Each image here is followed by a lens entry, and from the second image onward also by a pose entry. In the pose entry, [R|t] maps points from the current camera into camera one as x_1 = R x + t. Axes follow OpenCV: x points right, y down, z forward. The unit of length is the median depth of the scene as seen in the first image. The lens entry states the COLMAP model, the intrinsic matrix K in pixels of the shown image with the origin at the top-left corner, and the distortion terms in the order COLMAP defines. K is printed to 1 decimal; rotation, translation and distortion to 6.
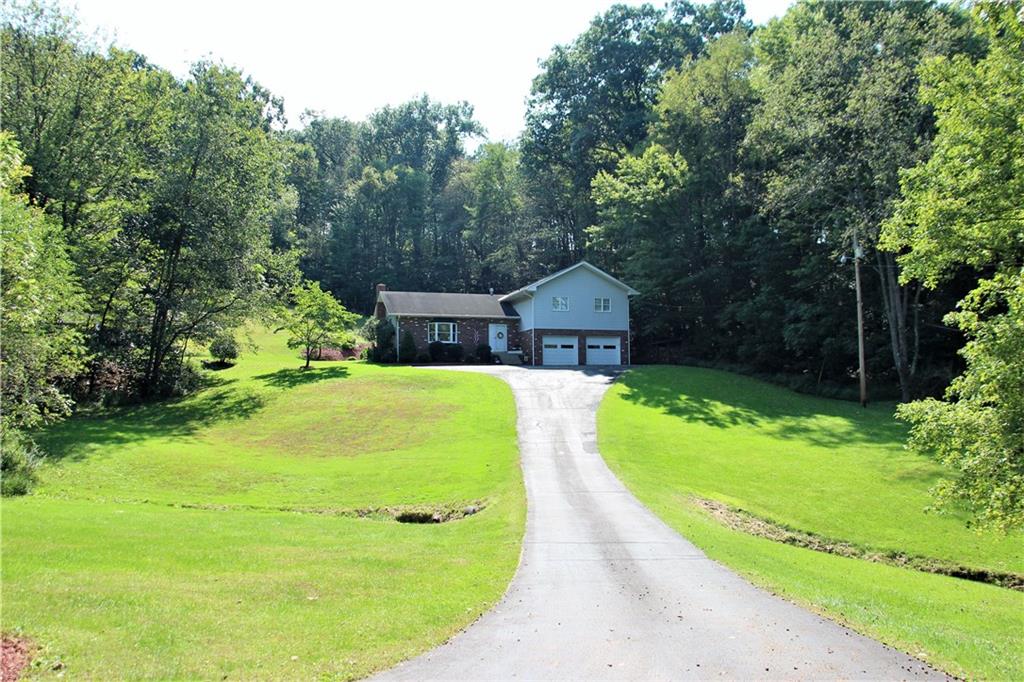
lens RADIAL K [[866.9, 0, 512.0], [0, 866.9, 341.0], [0, 0, 1]] dist [-0.180747, 0.140782]
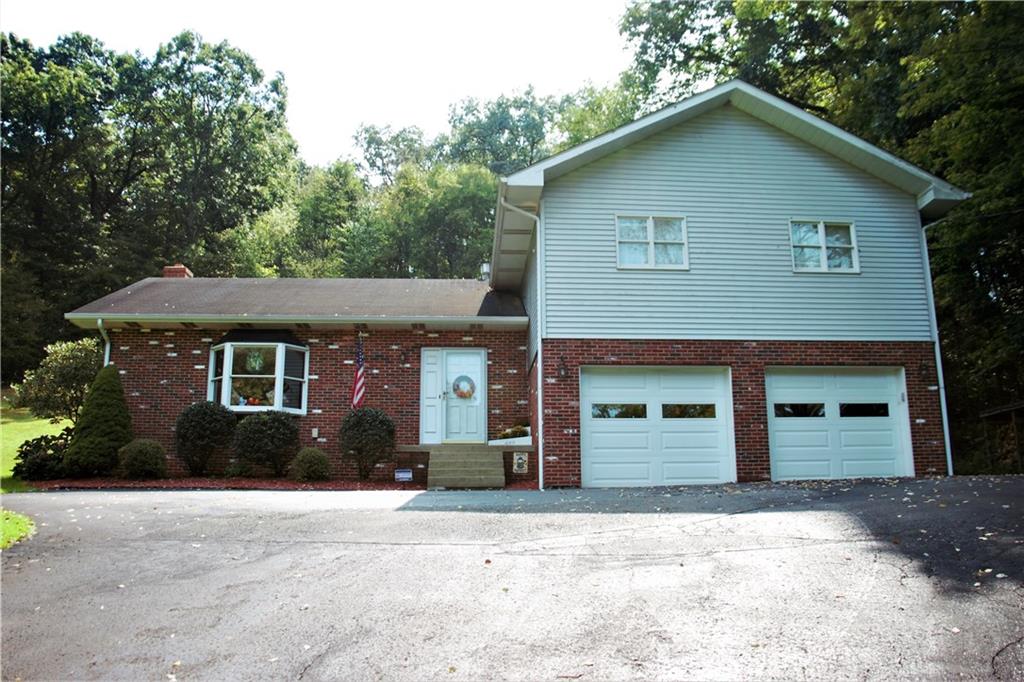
lens RADIAL K [[866.9, 0, 512.0], [0, 866.9, 341.0], [0, 0, 1]] dist [-0.180747, 0.140782]
pose [[0.970483, -0.048736, -0.236194, 0.072960], [0.013875, 0.989029, -0.147067, 0.021726], [0.240770, 0.139449, 0.960512, 0.742058]]
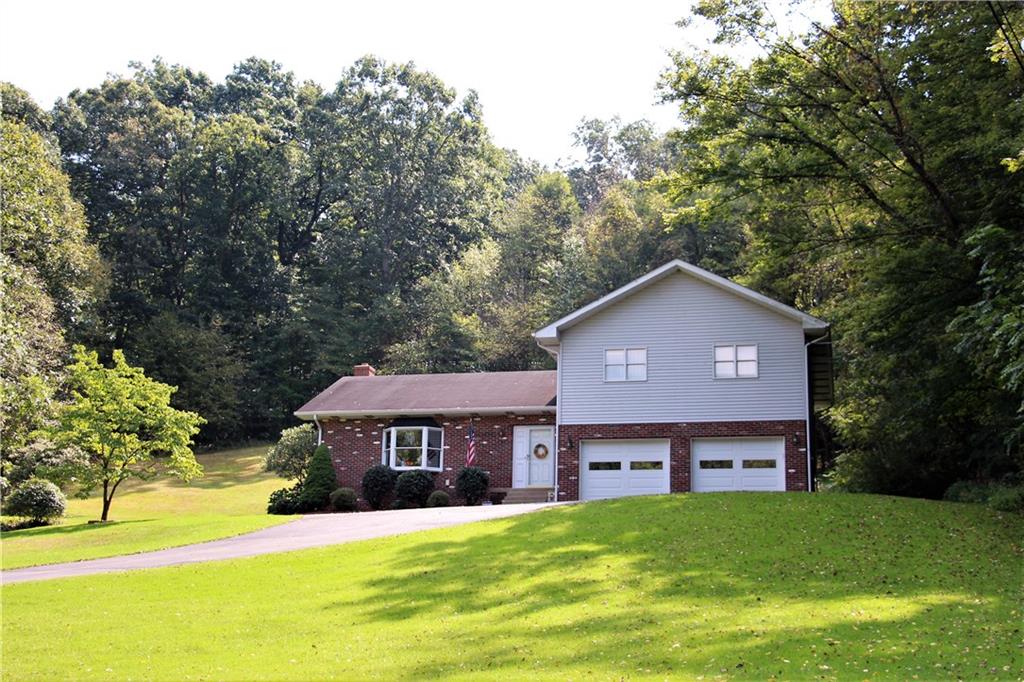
lens RADIAL K [[1330.9, 0, 512.0], [0, 1330.9, 341.0], [0, 0, 1]] dist [0.011993, 0.019223]
pose [[0.861946, -0.091235, -0.498724, 0.329317], [0.011066, 0.986827, -0.161400, 0.049370], [0.506880, 0.133599, 0.851601, 0.410188]]
